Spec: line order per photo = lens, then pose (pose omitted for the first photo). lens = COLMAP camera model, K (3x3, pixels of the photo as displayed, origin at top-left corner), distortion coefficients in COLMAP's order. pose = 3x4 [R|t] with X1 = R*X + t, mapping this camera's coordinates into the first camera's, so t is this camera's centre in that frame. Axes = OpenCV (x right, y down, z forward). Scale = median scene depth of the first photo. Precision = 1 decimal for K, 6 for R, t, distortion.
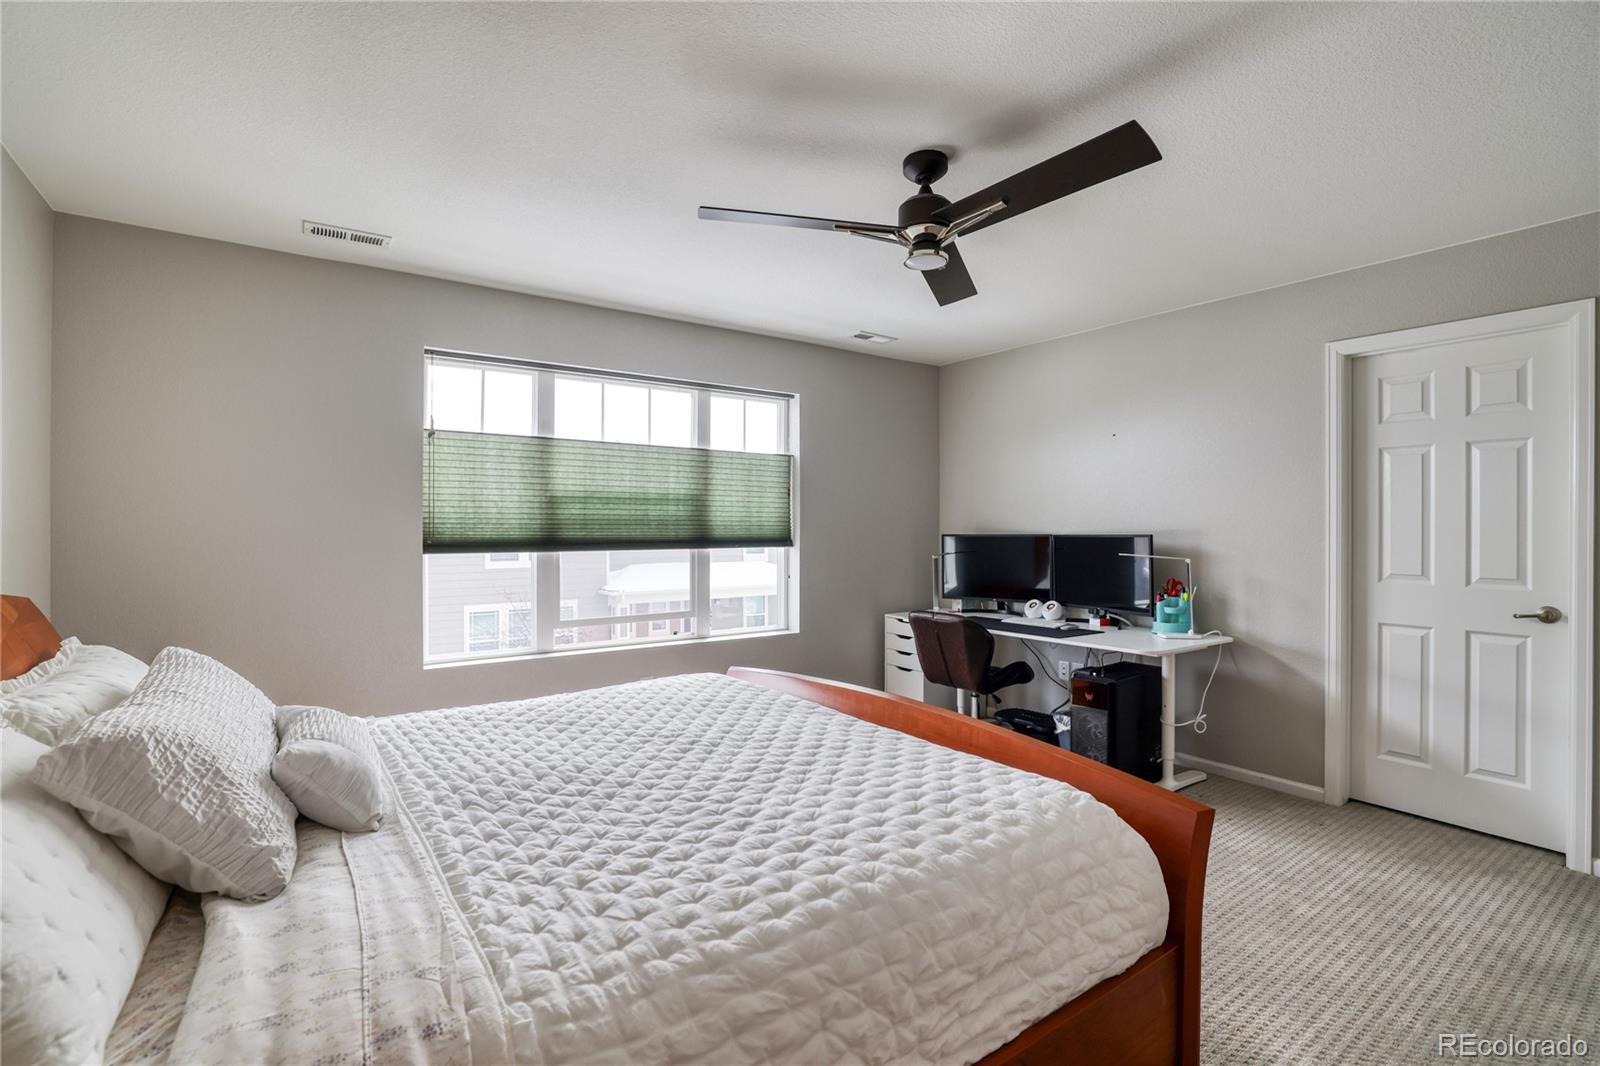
lens RADIAL K [[728.2, 0, 817.8], [0, 728.2, 528.5], [0, 0, 1]] dist [-0.027347, 0.005703]
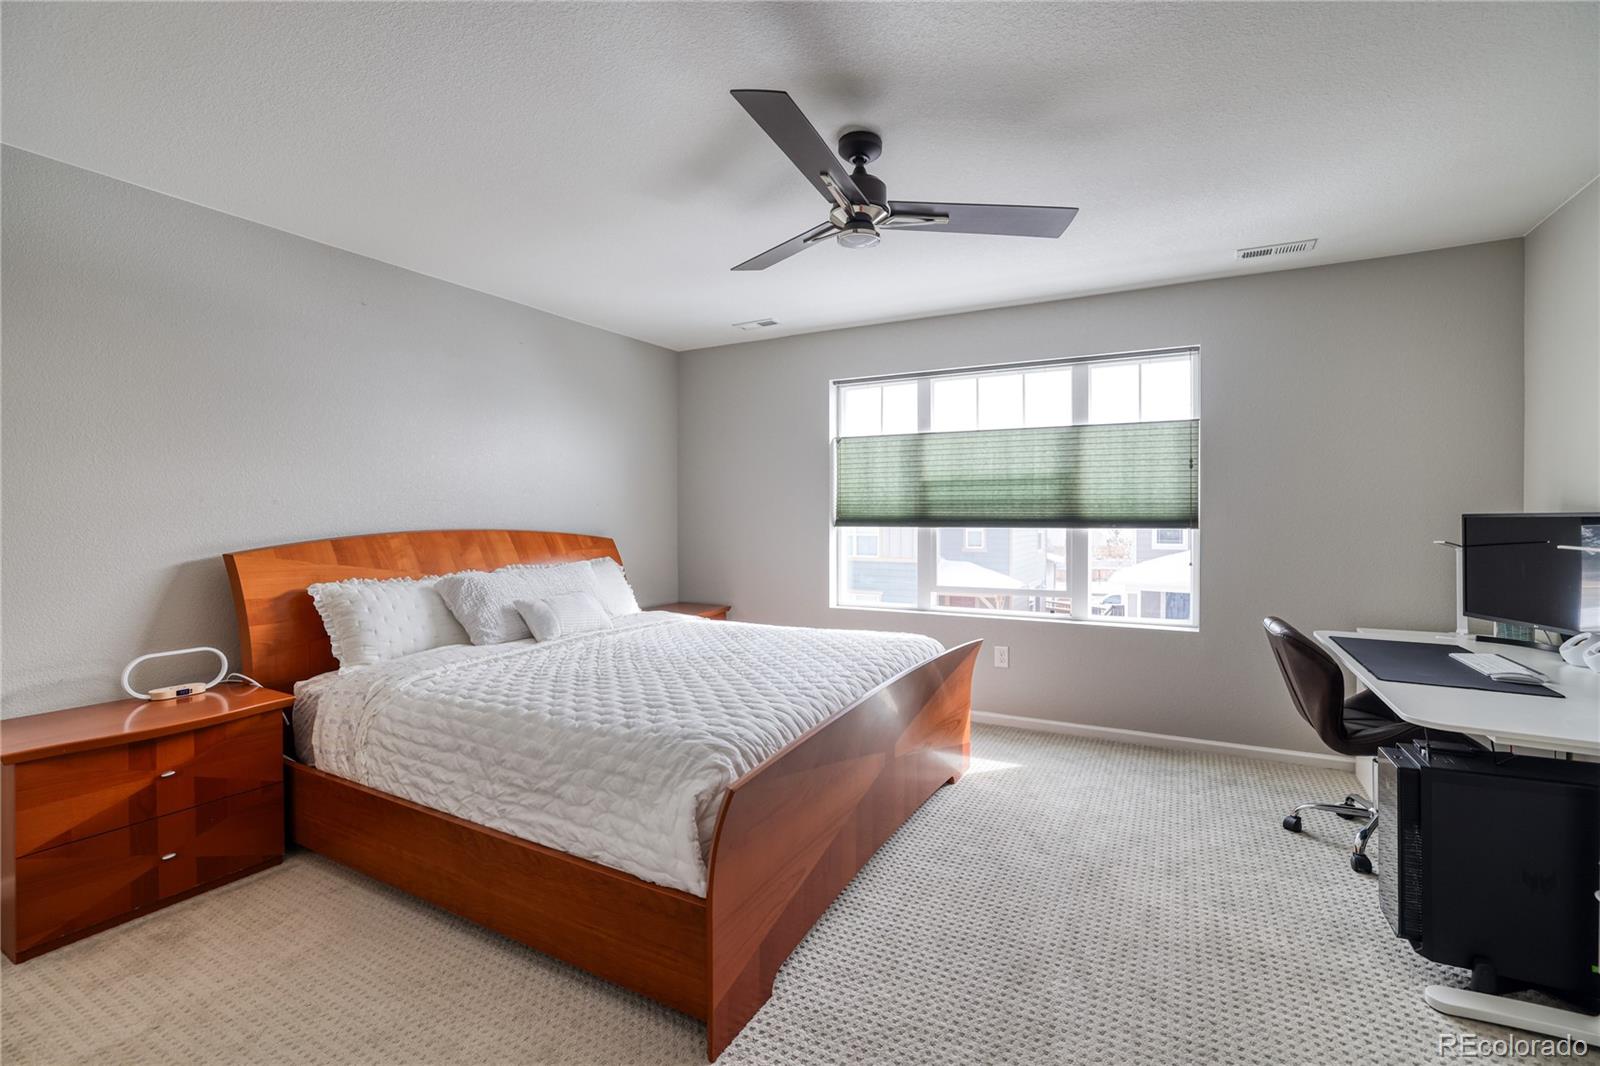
lens RADIAL K [[728.2, 0, 812.9], [0, 728.2, 518.9], [0, 0, 1]] dist [-0.027347, 0.005703]
pose [[0.438820, 0.001178, -0.898574, 0.596798], [-0.001921, 0.999998, 0.000373, 0.016508], [0.898573, 0.001563, 0.438821, 0.280769]]
